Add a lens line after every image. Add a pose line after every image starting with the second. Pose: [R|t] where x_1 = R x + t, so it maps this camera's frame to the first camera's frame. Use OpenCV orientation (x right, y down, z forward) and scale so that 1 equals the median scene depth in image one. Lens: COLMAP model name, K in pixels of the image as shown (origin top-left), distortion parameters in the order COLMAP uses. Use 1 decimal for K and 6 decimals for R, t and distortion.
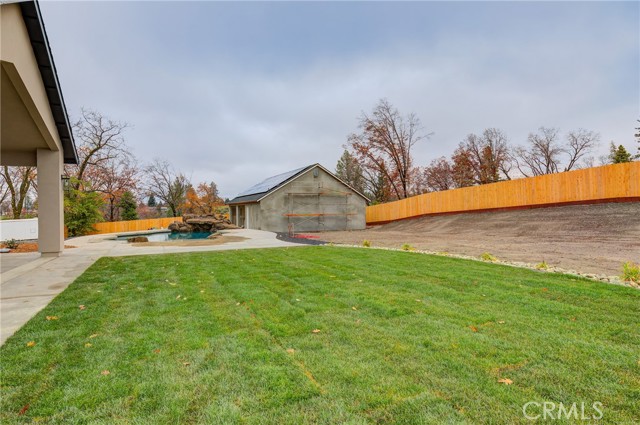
lens RADIAL K [[381.2, 0, 320.3], [0, 381.2, 212.4], [0, 0, 1]] dist [-0.009007, 0.003486]
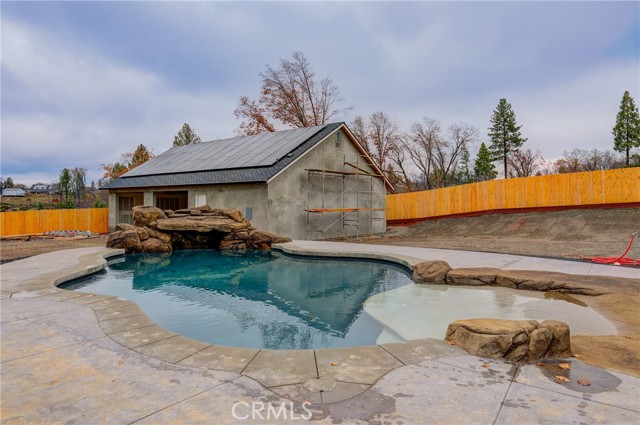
lens RADIAL K [[427.8, 0, 319.6], [0, 427.8, 210.1], [0, 0, 1]] dist [-0.000886, 0.000054]
pose [[0.878908, 0.003658, 0.476978, -0.360328], [-0.007658, 0.999950, 0.006442, 0.002569], [-0.476930, -0.009315, 0.878892, 0.457896]]
